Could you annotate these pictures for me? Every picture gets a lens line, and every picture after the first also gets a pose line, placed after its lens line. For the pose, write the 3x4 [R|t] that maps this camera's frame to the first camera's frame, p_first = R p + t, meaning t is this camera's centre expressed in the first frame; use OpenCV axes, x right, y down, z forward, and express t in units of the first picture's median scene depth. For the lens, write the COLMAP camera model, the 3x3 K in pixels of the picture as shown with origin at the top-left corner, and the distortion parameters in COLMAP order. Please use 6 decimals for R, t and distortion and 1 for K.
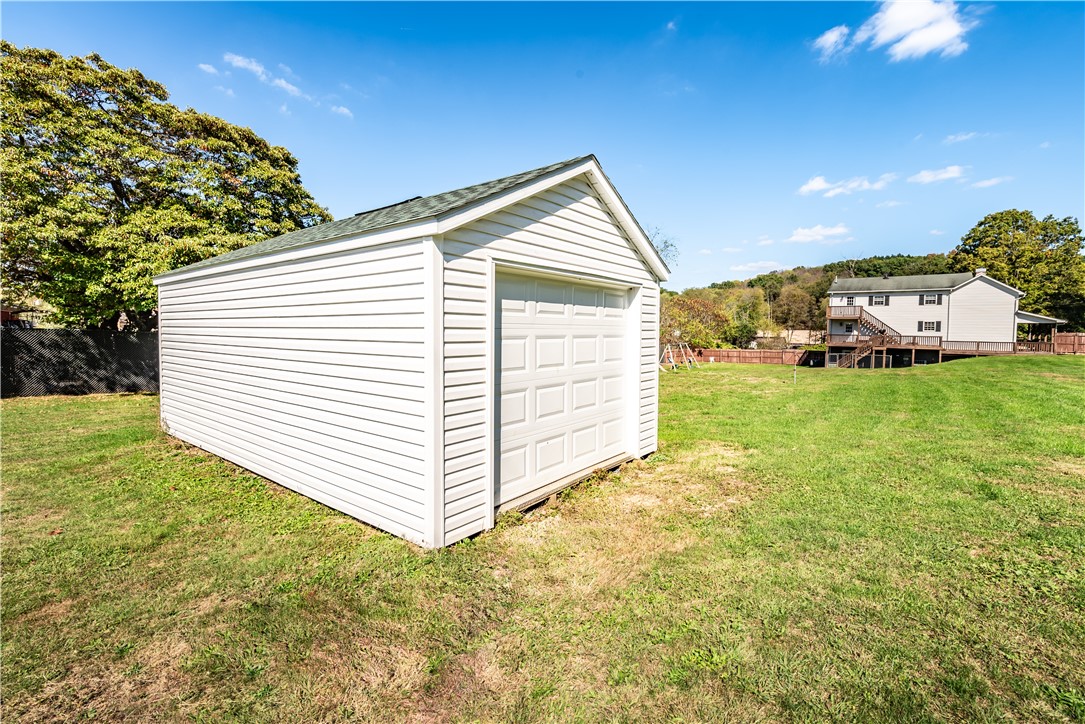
lens RADIAL K [[477.1, 0, 537.6], [0, 477.1, 355.1], [0, 0, 1]] dist [0.003277, 0.000445]
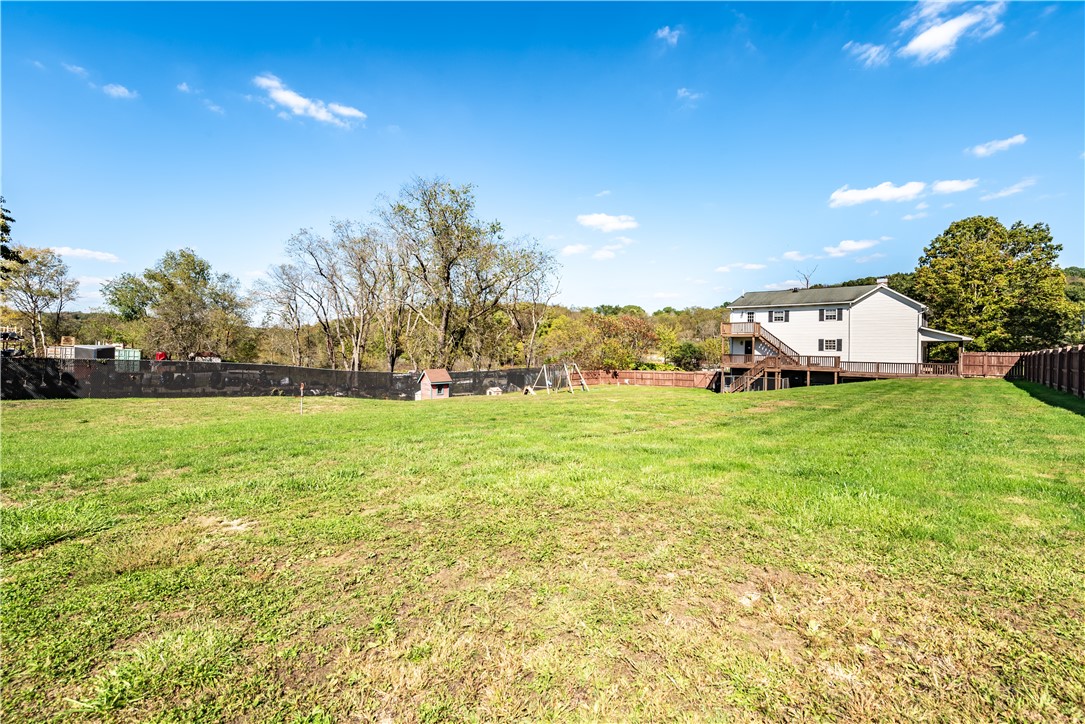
lens RADIAL K [[477.1, 0, 545.8], [0, 477.1, 364.6], [0, 0, 1]] dist [0.003277, 0.000445]
pose [[0.998604, 0.001322, -0.052808, 0.340882], [-0.002587, 0.999711, -0.023887, -0.001900], [0.052761, 0.023990, 0.998319, 0.095378]]
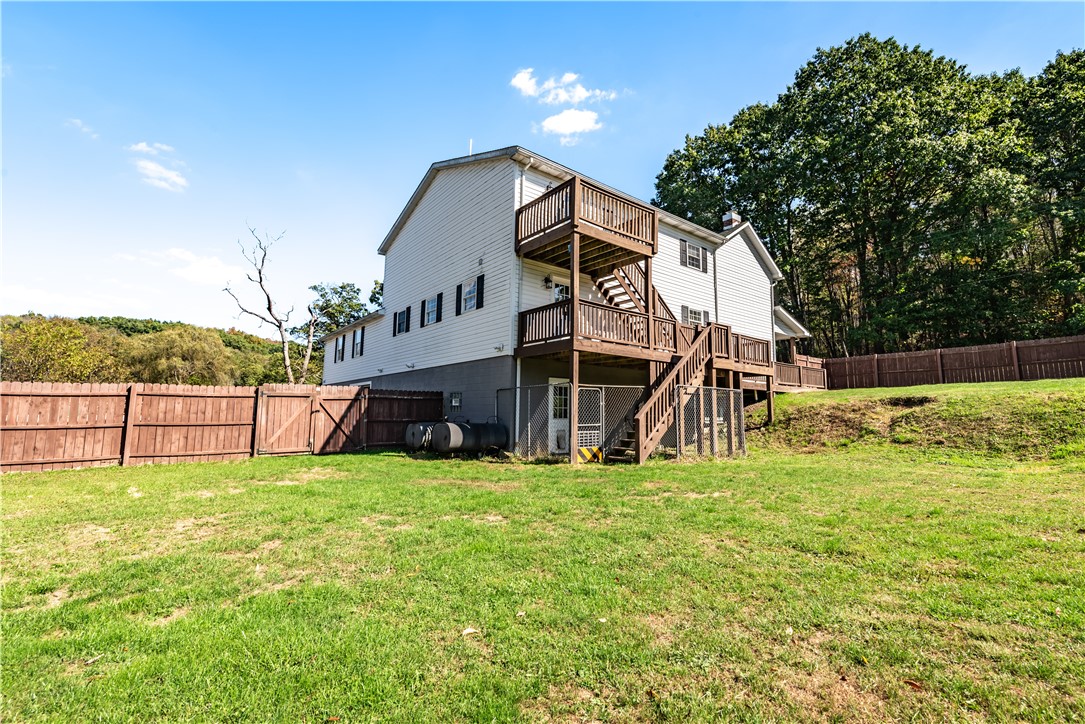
lens RADIAL K [[477.1, 0, 542.2], [0, 477.1, 359.0], [0, 0, 1]] dist [0.003277, 0.000445]
pose [[0.227414, 0.106546, 0.967952, 0.418807], [0.040976, 0.992069, -0.118828, 0.009106], [-0.972936, 0.066686, 0.221245, 1.030572]]
